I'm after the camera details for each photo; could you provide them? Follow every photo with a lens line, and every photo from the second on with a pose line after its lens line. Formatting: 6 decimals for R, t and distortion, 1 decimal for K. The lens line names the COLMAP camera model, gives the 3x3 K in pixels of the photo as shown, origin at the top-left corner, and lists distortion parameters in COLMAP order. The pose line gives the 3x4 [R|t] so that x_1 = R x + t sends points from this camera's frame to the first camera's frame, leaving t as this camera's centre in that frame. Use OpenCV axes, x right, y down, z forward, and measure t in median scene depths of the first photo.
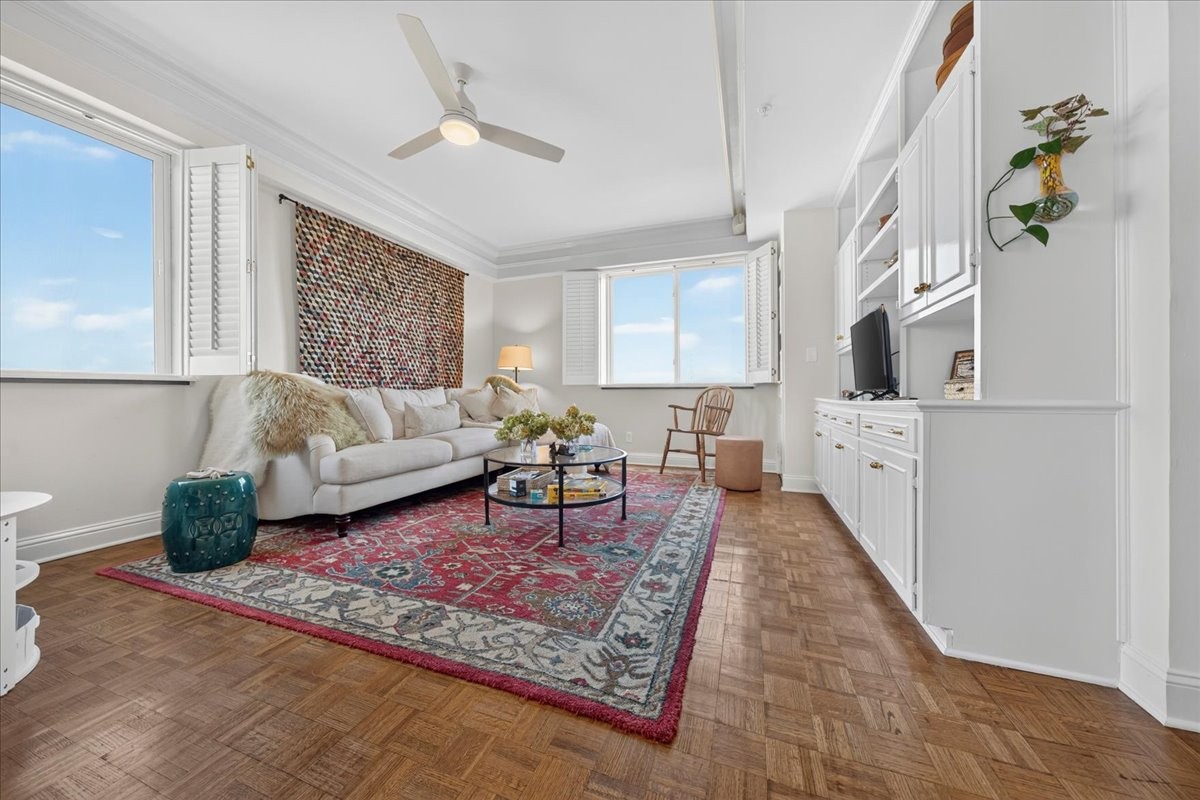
lens RADIAL K [[415.7, 0, 599.9], [0, 415.7, 391.3], [0, 0, 1]] dist [-0.008069, 0.001516]
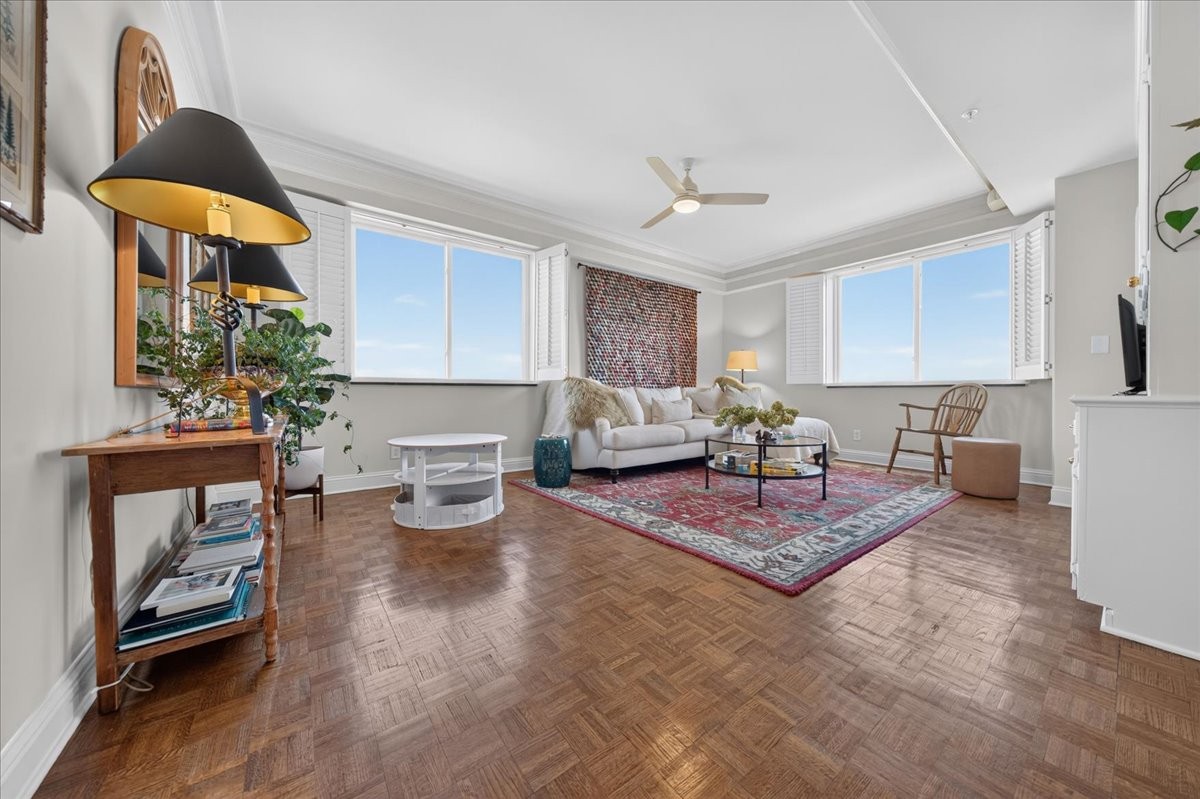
lens RADIAL K [[415.7, 0, 599.1], [0, 415.7, 393.2], [0, 0, 1]] dist [-0.008069, 0.001516]
pose [[0.842573, 0.003352, -0.538572, 0.148922], [0.000310, 0.999977, 0.006708, 0.003106], [0.538582, -0.005819, 0.842553, -0.302729]]
